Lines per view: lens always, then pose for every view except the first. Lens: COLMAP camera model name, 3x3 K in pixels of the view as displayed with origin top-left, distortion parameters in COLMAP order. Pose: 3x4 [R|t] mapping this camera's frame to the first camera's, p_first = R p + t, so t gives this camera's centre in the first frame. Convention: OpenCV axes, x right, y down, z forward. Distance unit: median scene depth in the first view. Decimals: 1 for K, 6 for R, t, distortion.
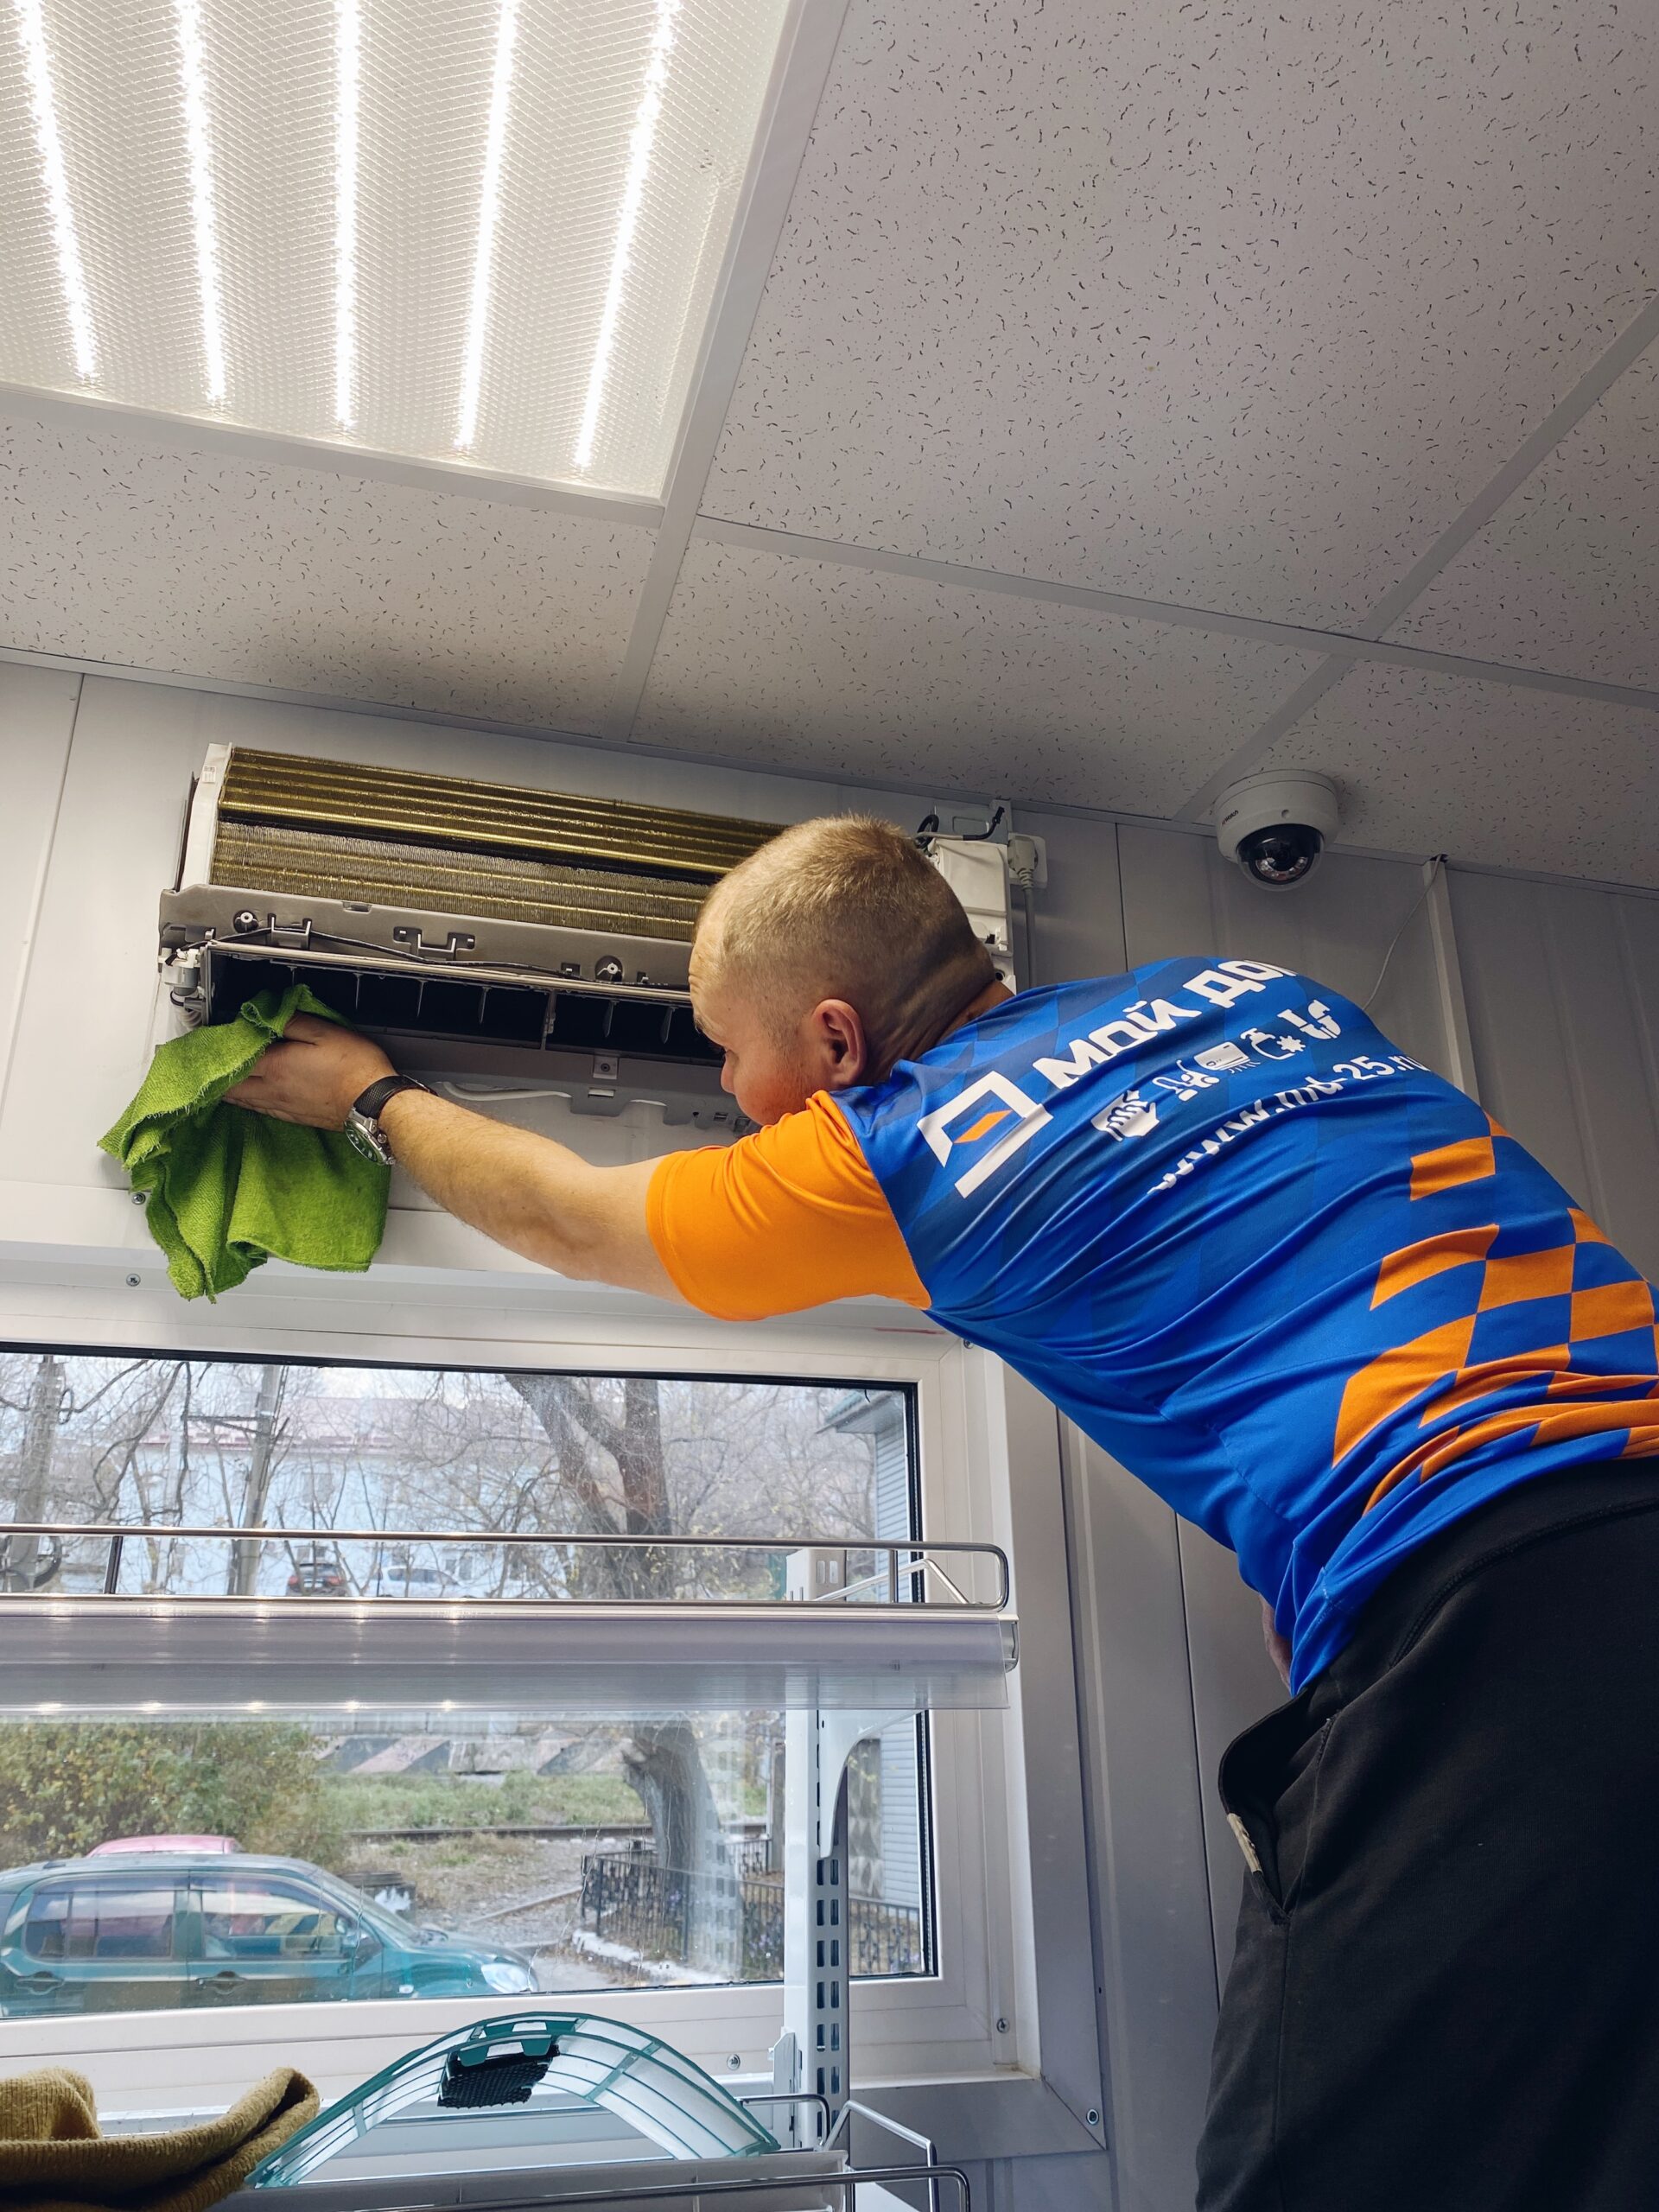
lens RADIAL K [[1690.9, 0, 829.5], [0, 1690.9, 1106.0], [0, 0, 1]] dist [0.010424, -0.010289]
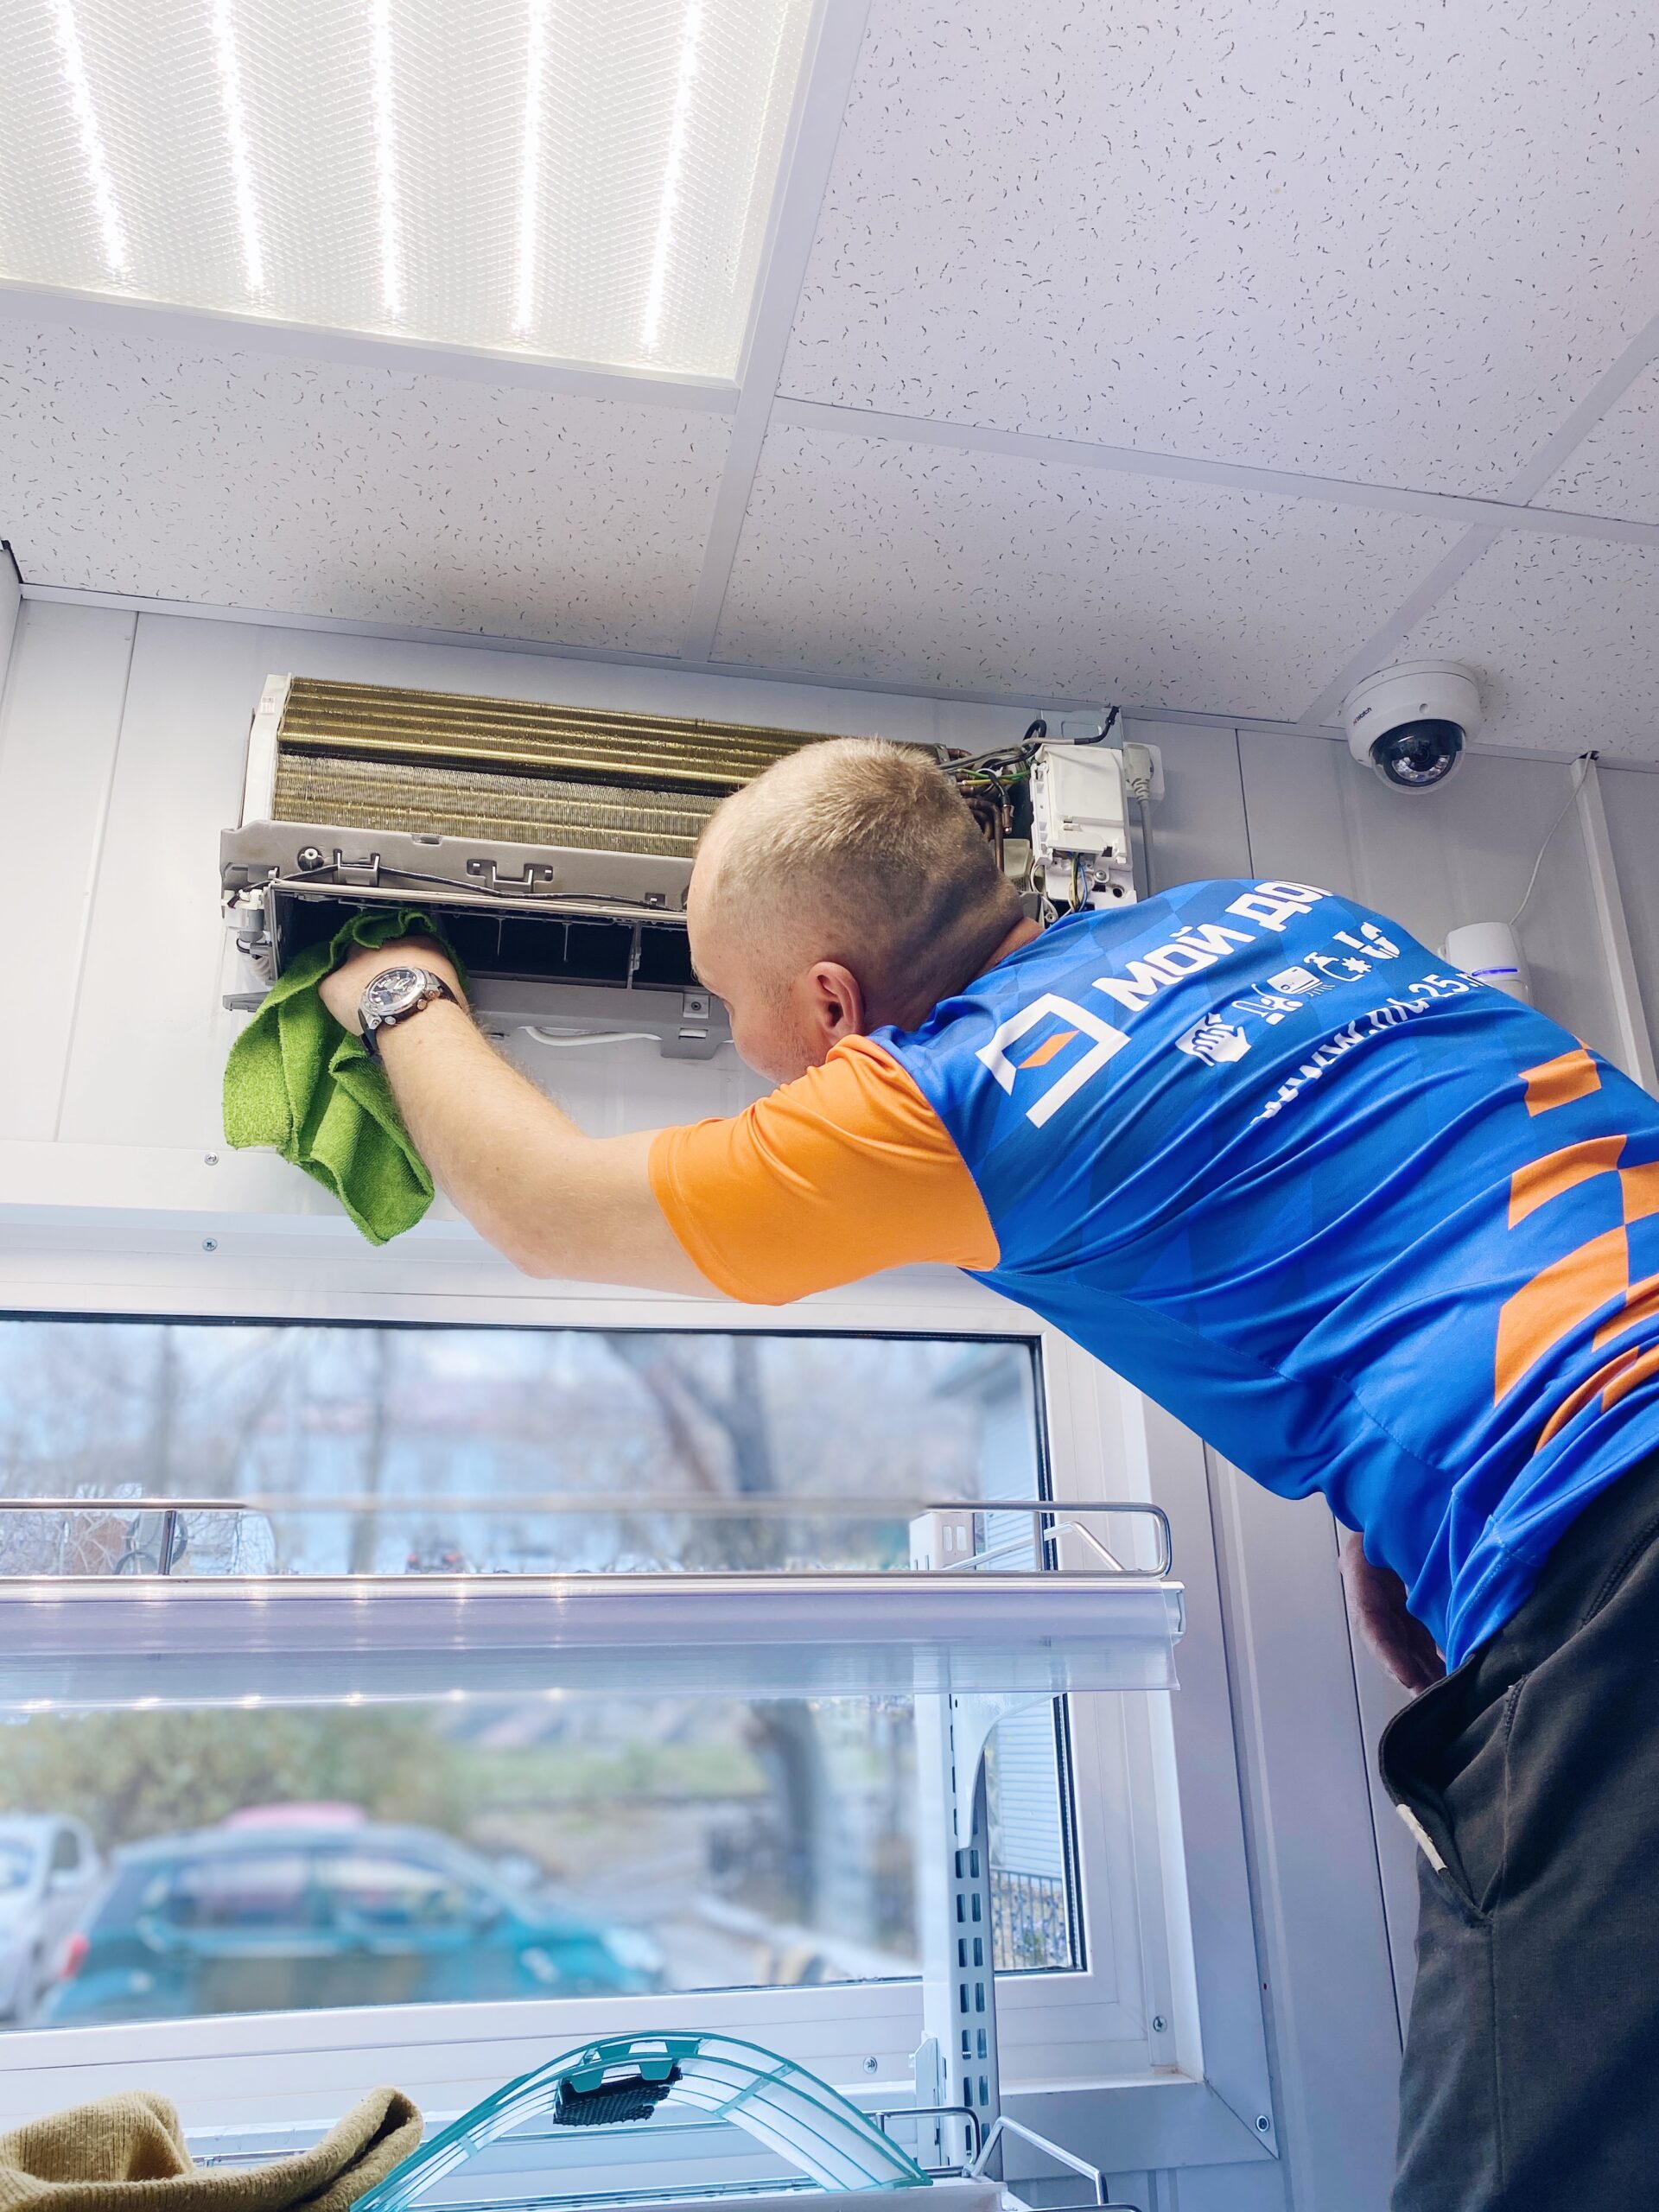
lens RADIAL K [[1688.8, 0, 827.4], [0, 1688.8, 1104.7], [0, 0, 1]] dist [0.000444, 0.003129]
pose [[0.997866, -0.031902, -0.056964, -0.009551], [0.032766, 0.999361, 0.014306, 0.021951], [0.056471, -0.016142, 0.998274, 0.075764]]
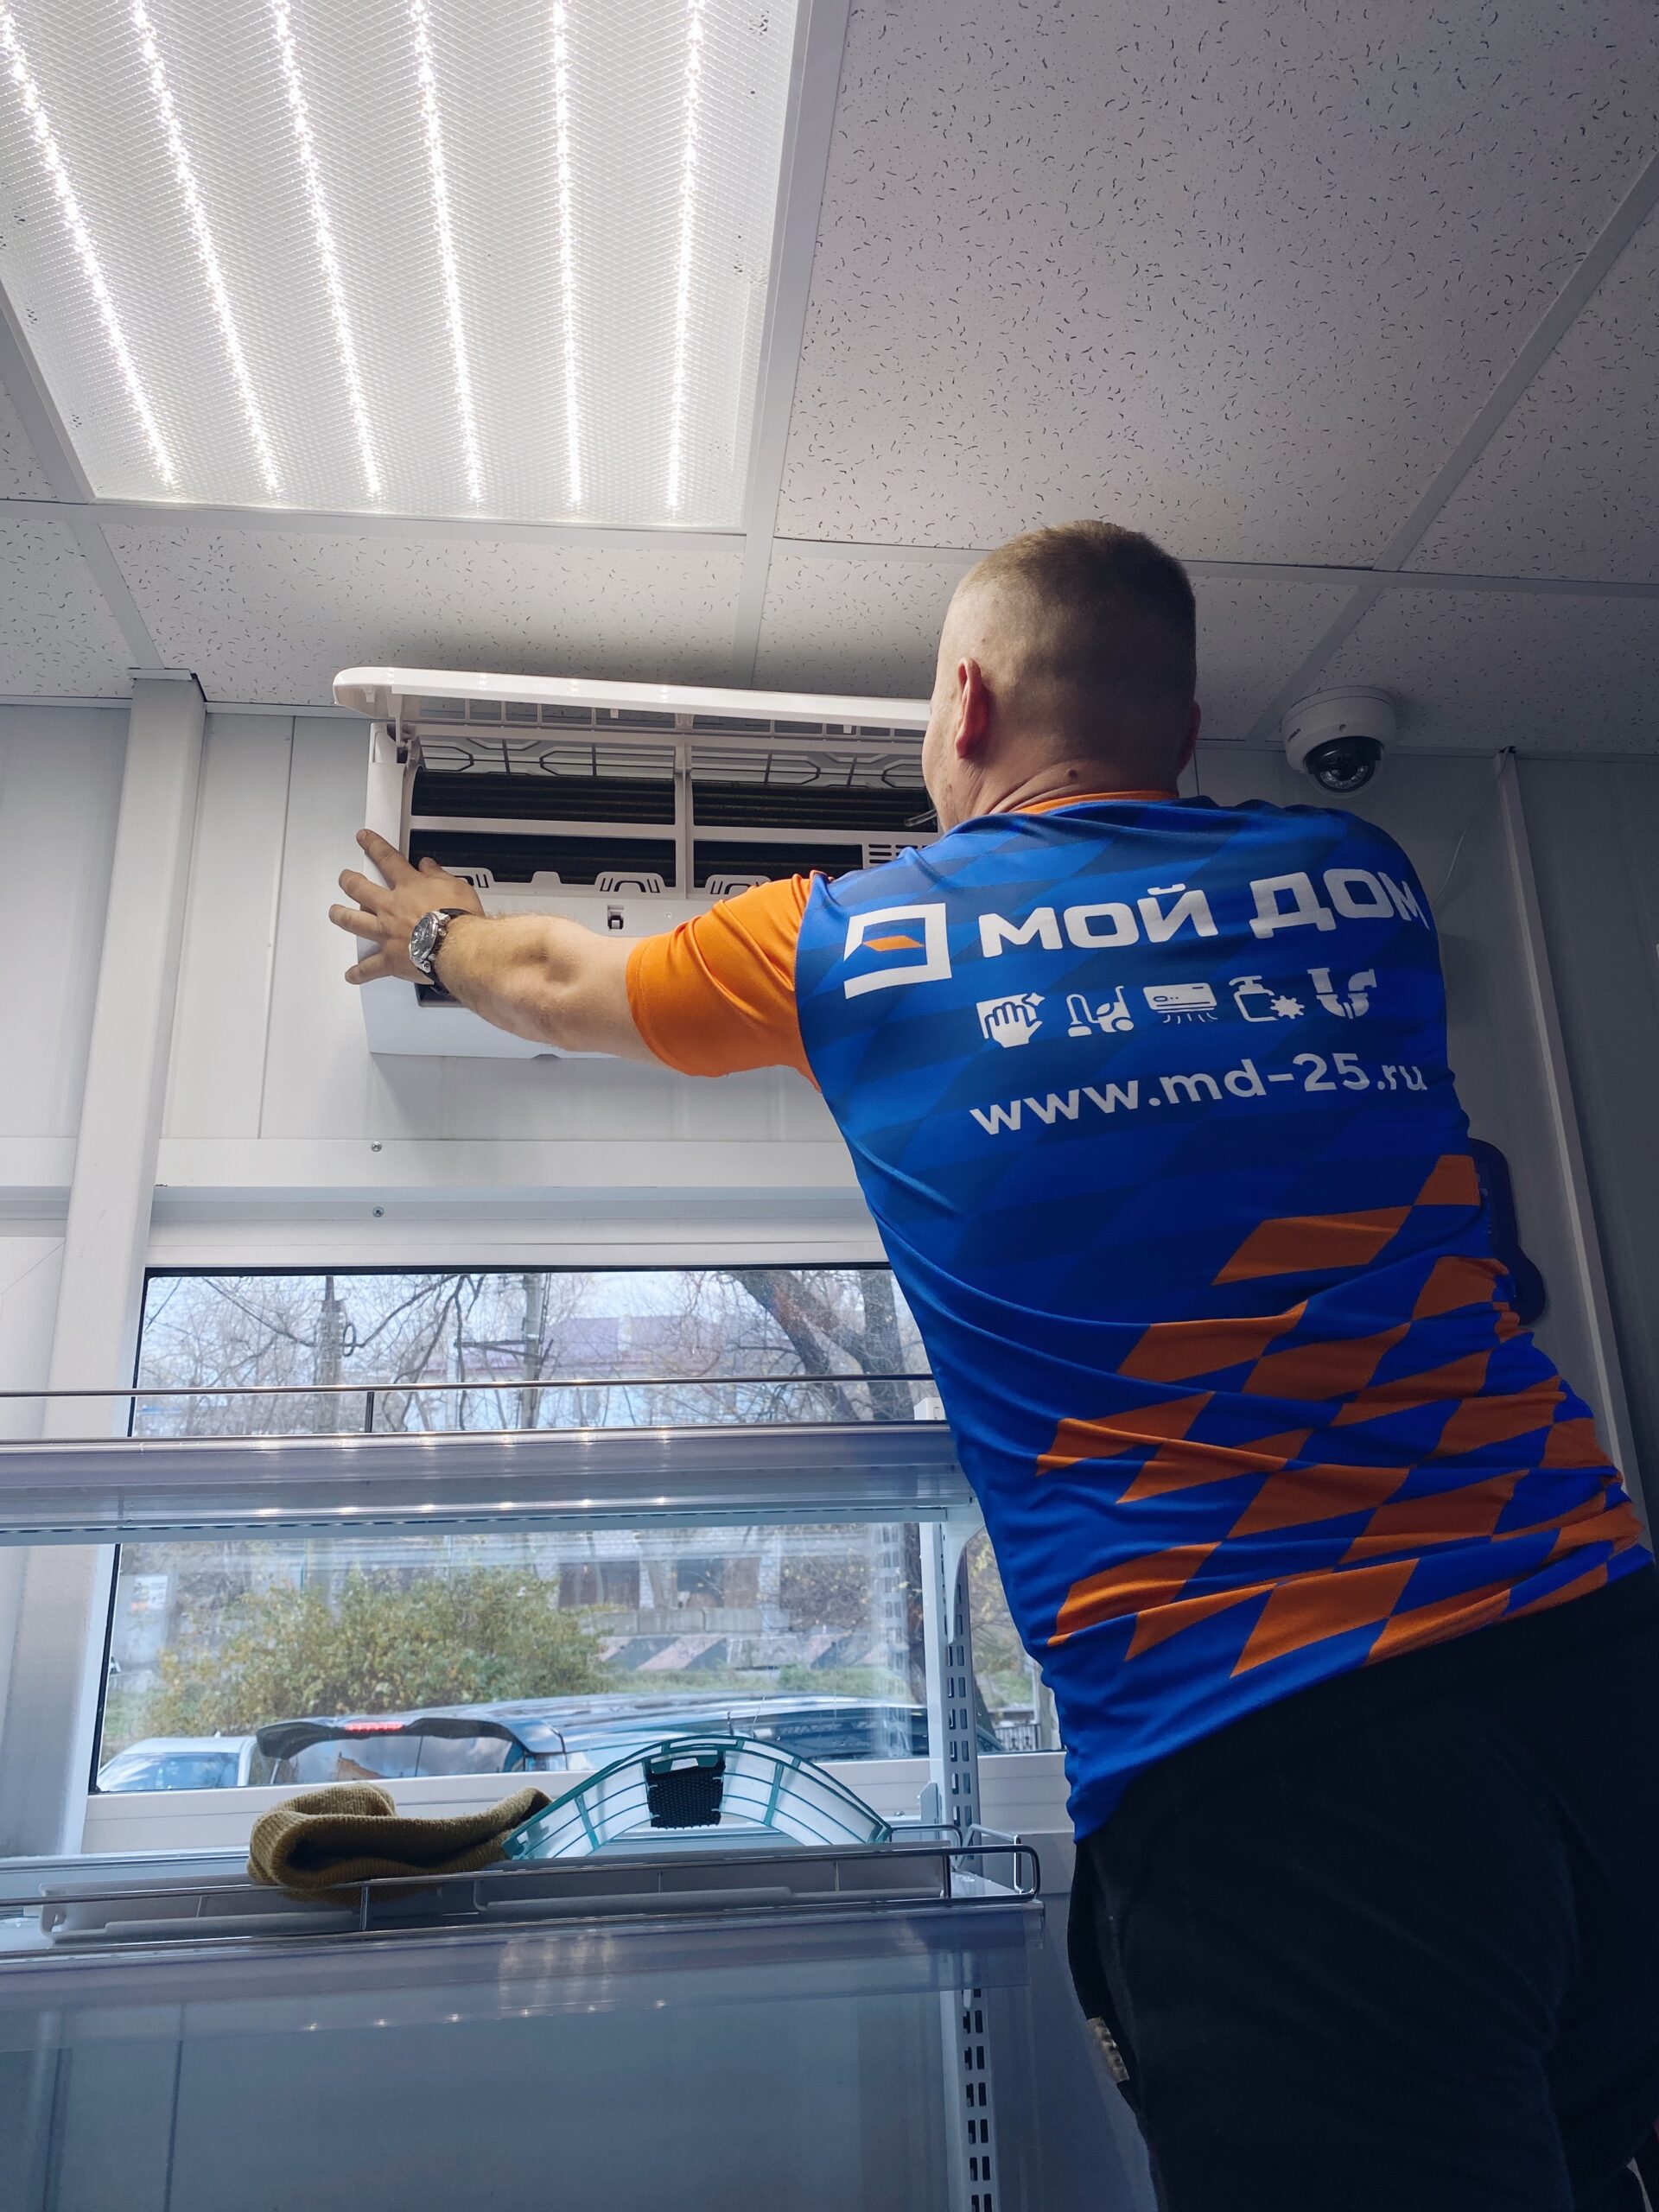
lens RADIAL K [[1692.1, 0, 824.7], [0, 1692.1, 1101.1], [0, 0, 1]] dist [0.015934, -0.006367]
pose [[0.987903, -0.069786, -0.138483, 0.087039], [0.077025, 0.995891, 0.047616, -0.012193], [0.134591, -0.057707, 0.989219, -0.173783]]
